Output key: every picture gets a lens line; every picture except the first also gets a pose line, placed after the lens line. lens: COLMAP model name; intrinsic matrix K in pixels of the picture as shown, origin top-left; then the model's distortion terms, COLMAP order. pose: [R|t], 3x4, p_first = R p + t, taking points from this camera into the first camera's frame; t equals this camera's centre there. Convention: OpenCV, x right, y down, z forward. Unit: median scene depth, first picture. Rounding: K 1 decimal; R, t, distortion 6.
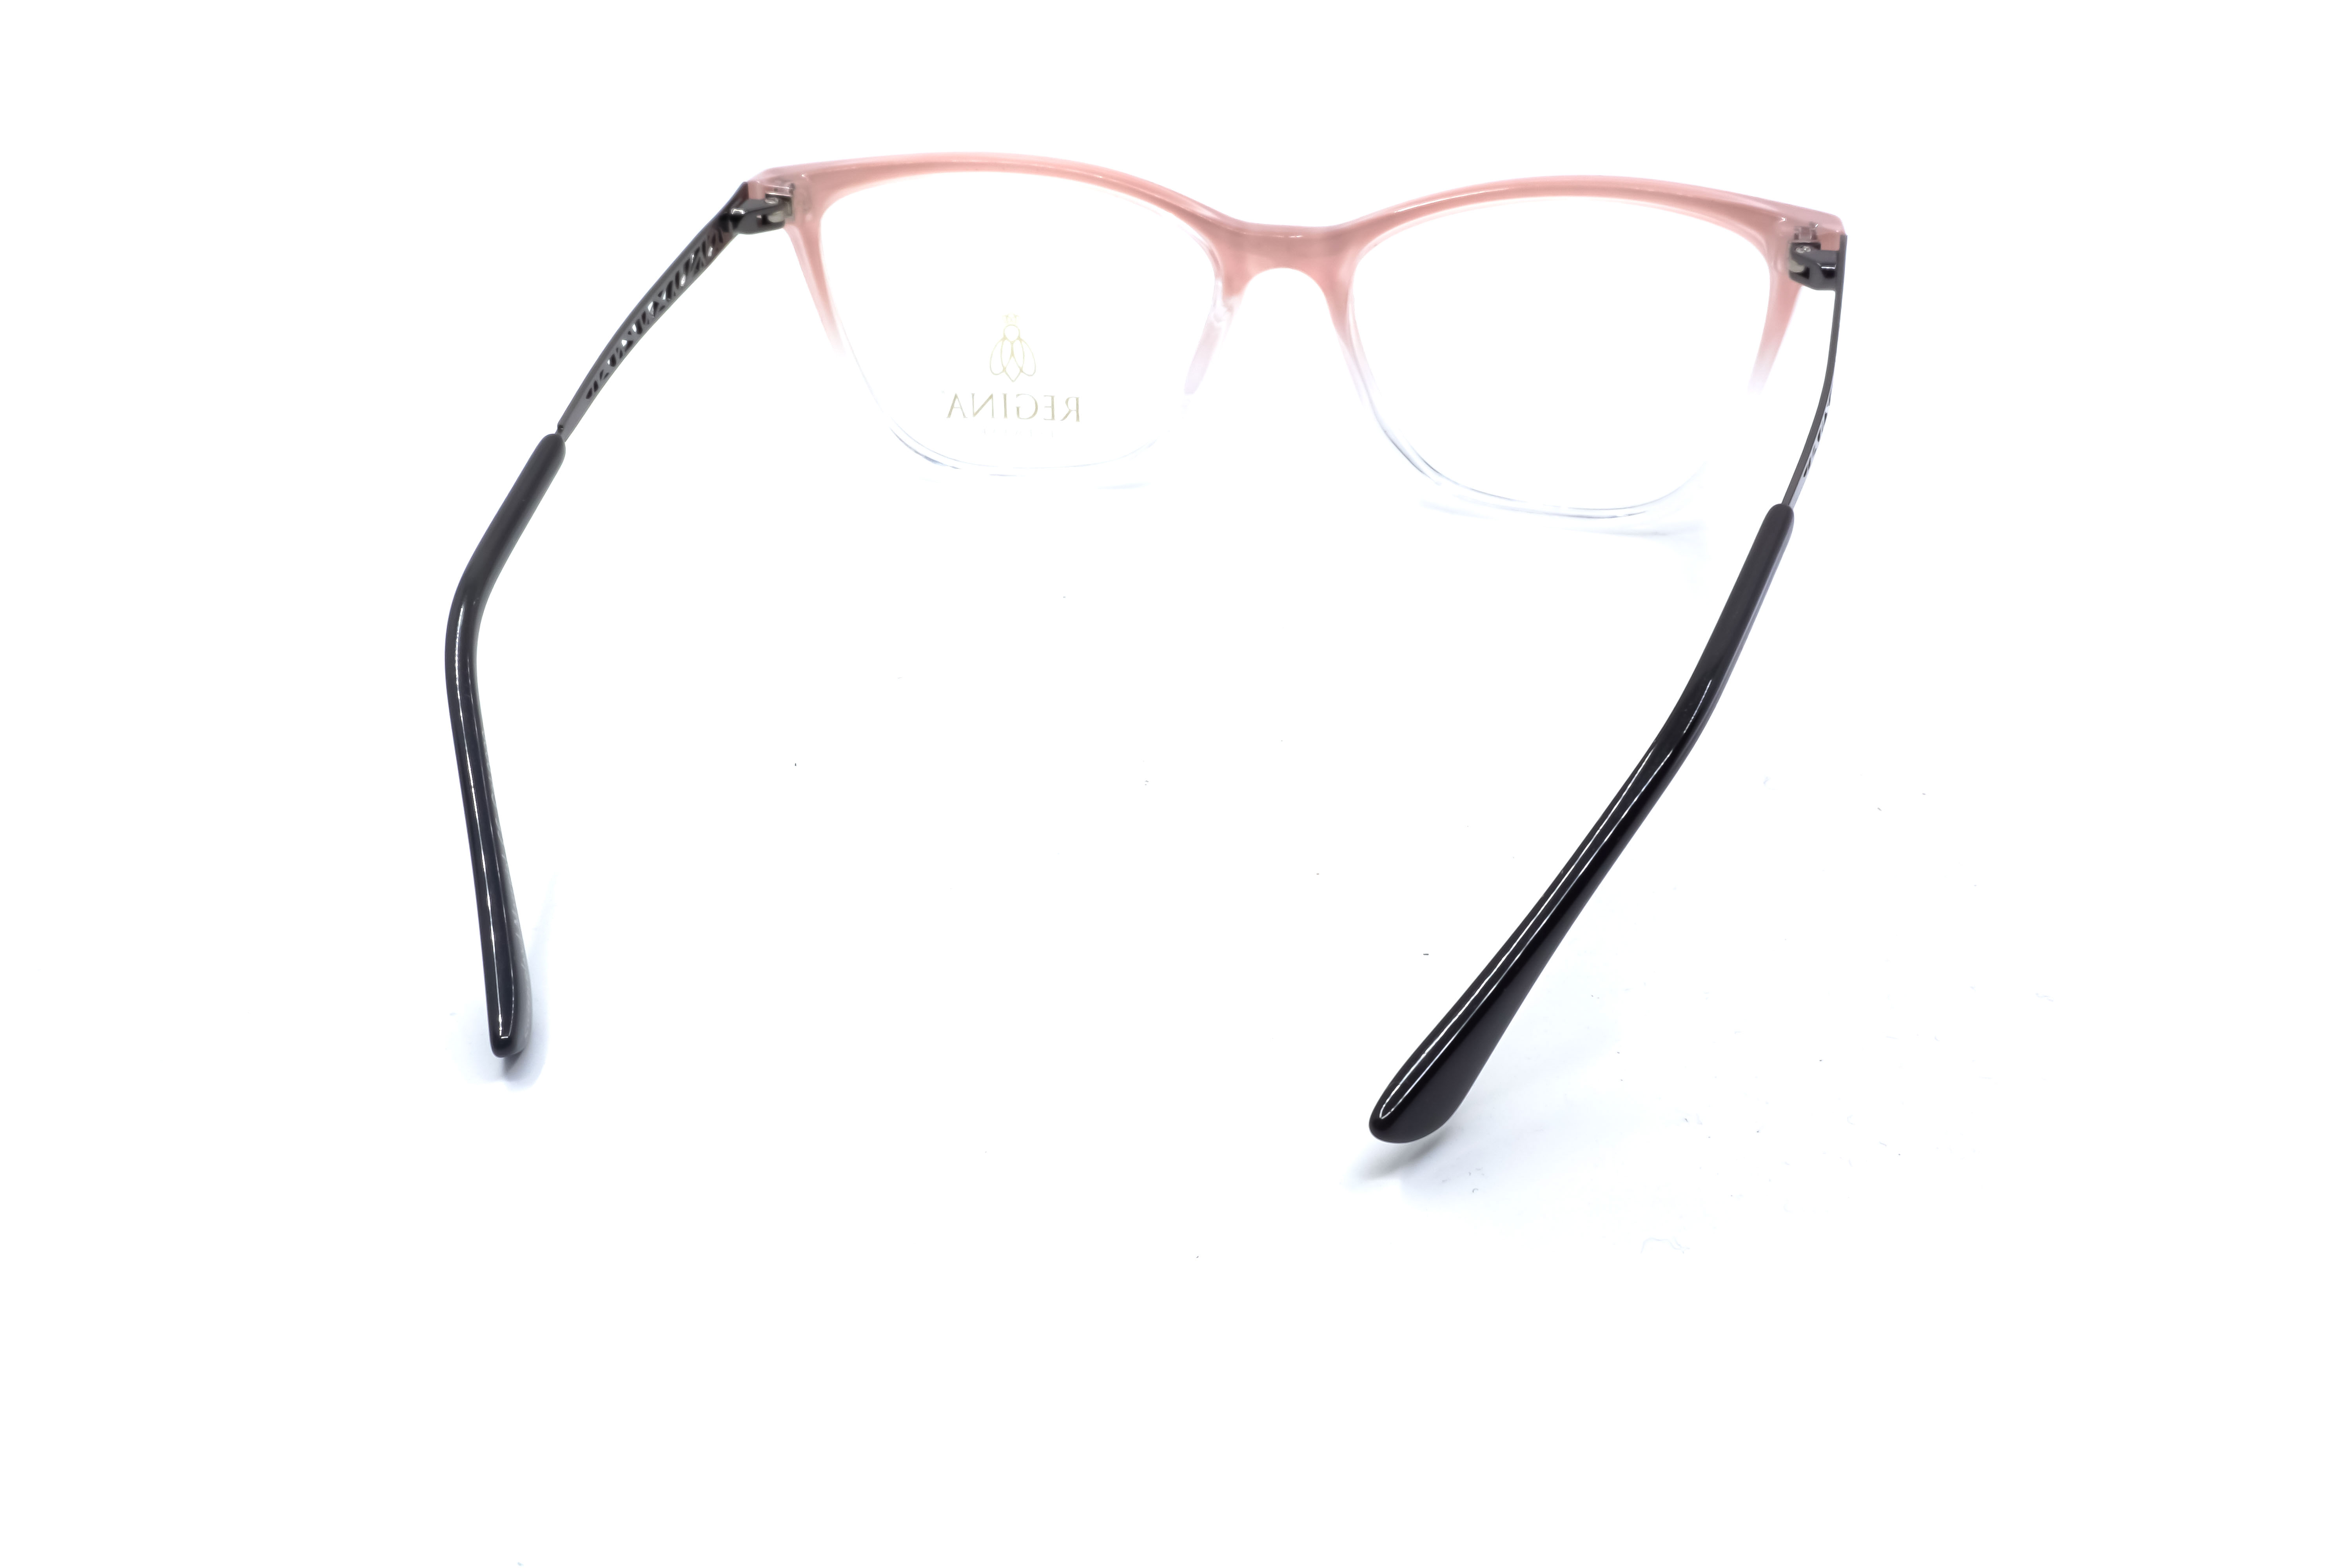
lens RADIAL K [[2276.3, 0, 1177.1], [0, 2276.3, 784.2], [0, 0, 1]] dist [-0.001997, -0.001713]
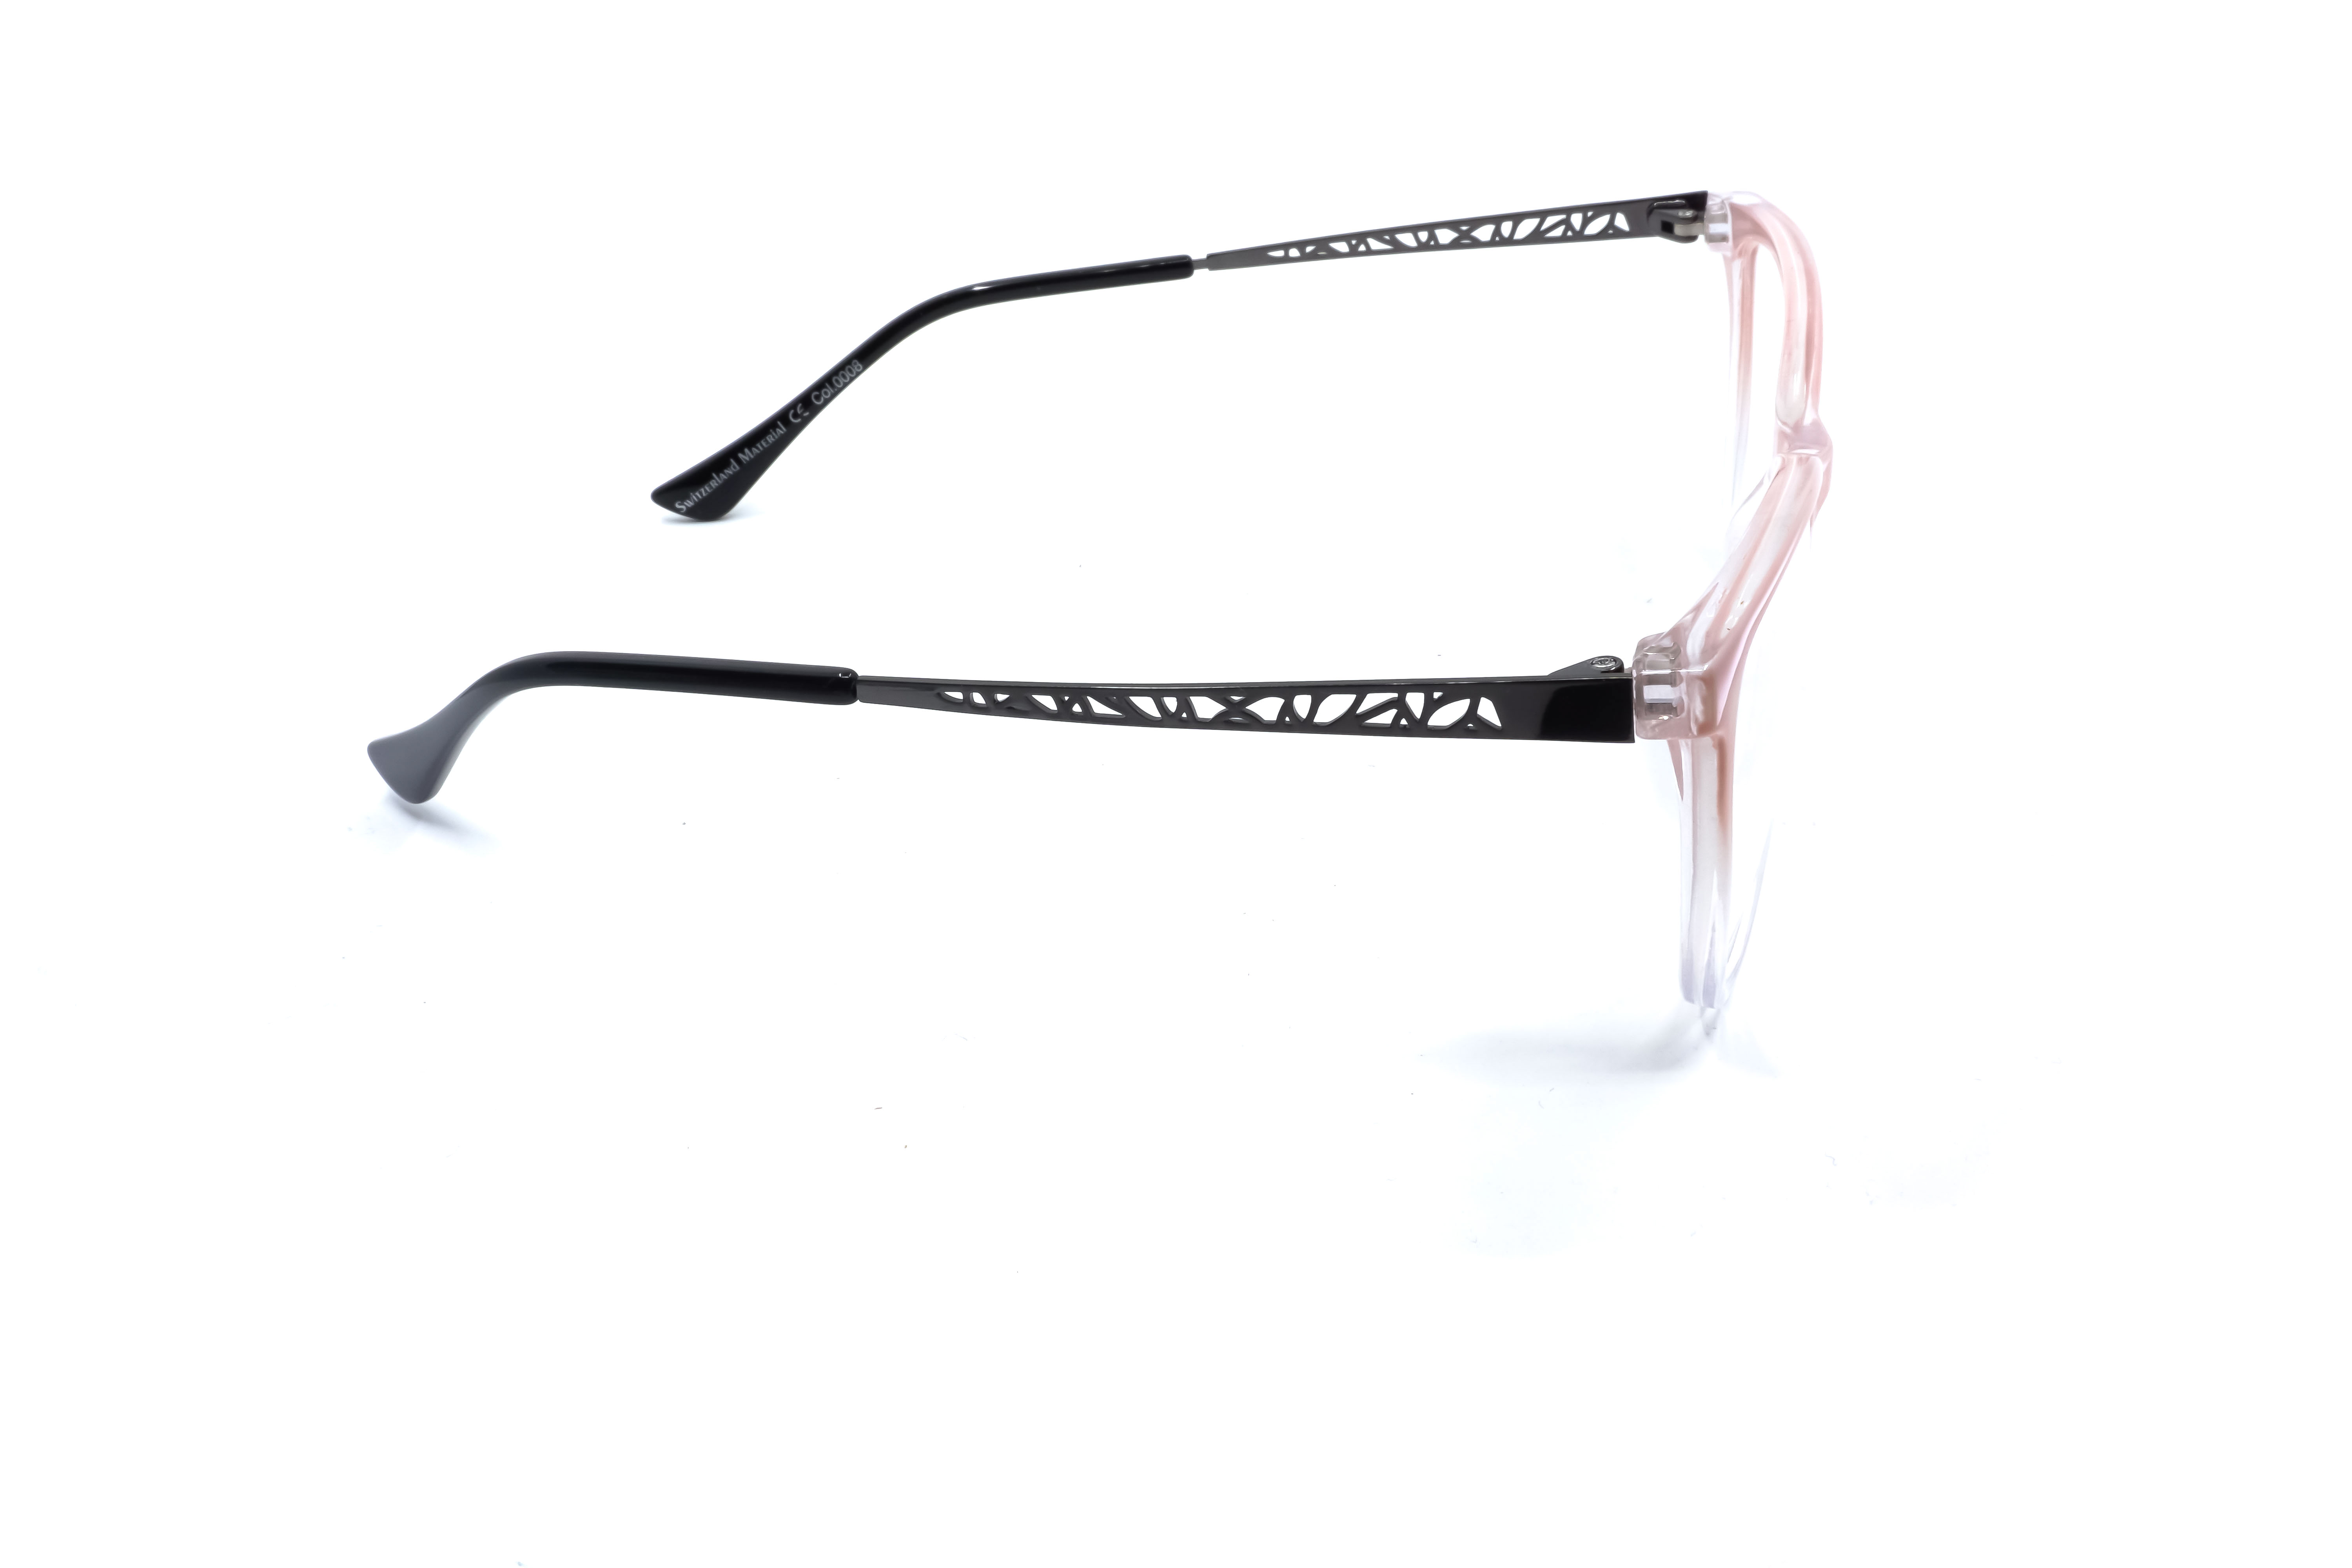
lens RADIAL K [[2246.8, 0, 1178.7], [0, 2246.8, 854.7], [0, 0, 1]] dist [0.004347, 0.002015]
pose [[0.003920, 0.528965, -0.848635, 0.761291], [-0.473886, 0.748282, 0.464226, -0.389454], [0.880577, 0.400337, 0.253602, 0.675788]]
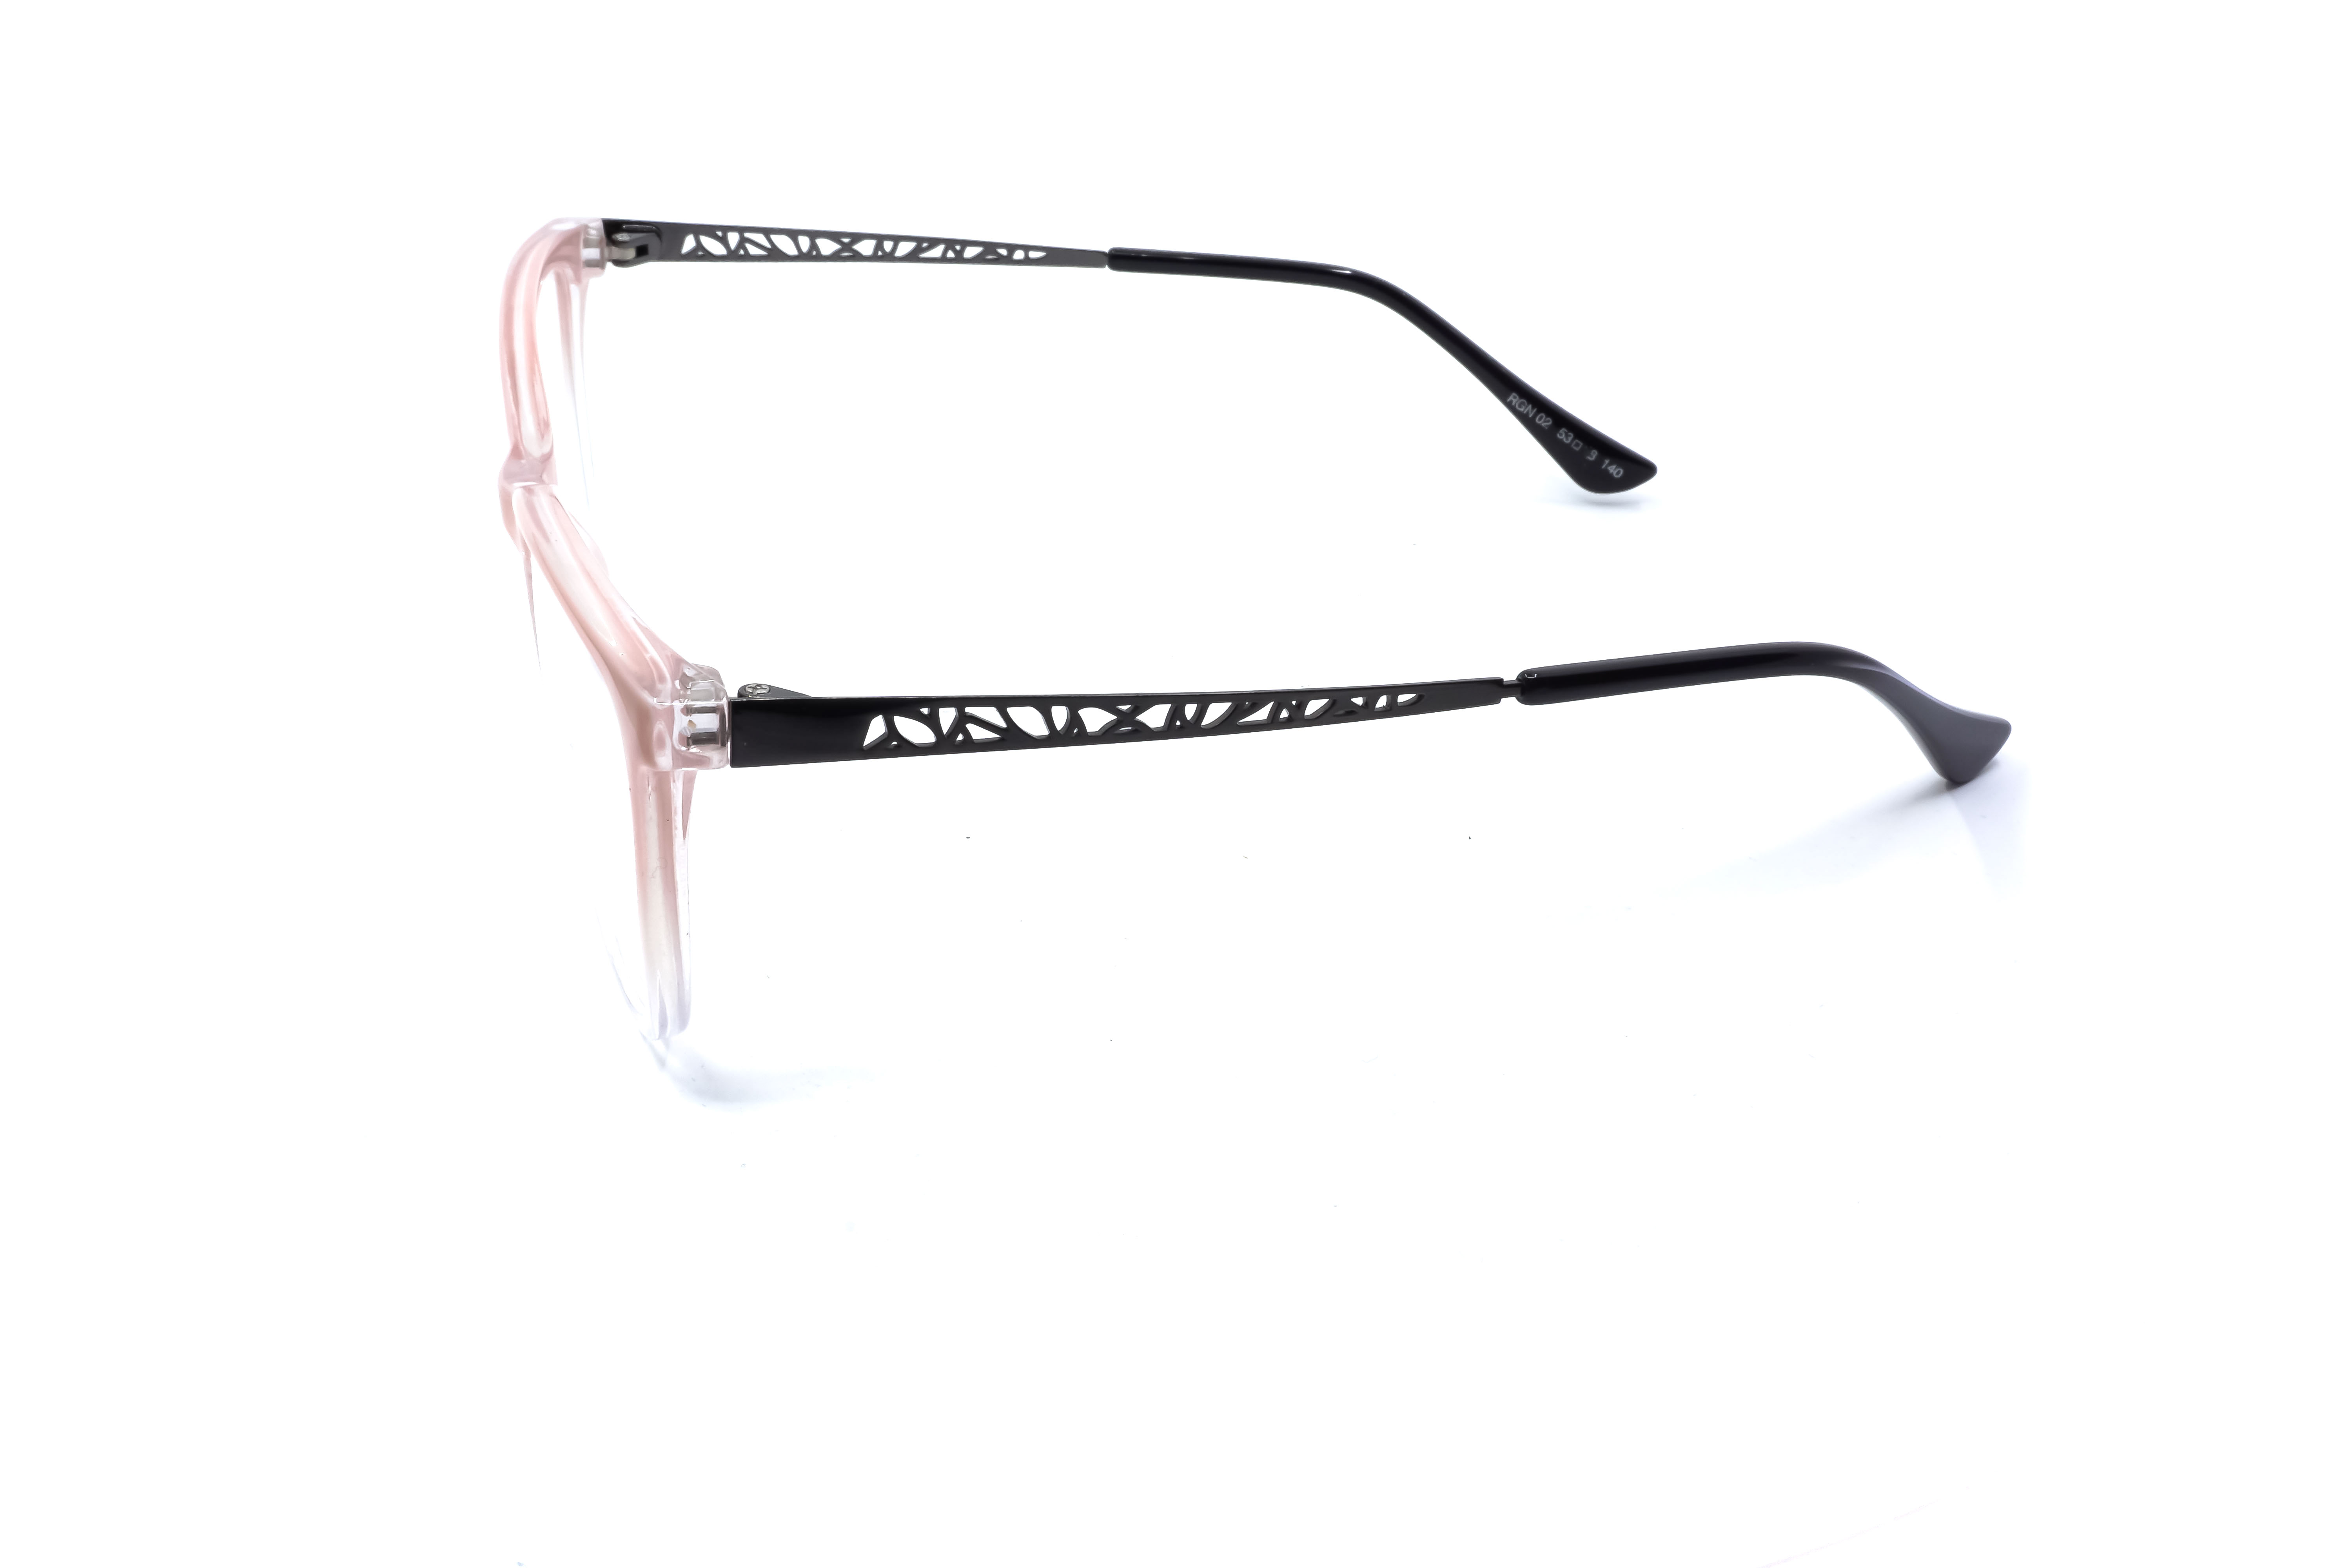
lens RADIAL K [[2298.3, 0, 1170.6], [0, 2298.3, 788.4], [0, 0, 1]] dist [0.002522, 0.007385]
pose [[-0.505045, -0.397635, 0.766039, -0.688917], [0.441988, 0.643188, 0.625265, -0.559433], [-0.741334, 0.654367, -0.149089, 1.021893]]
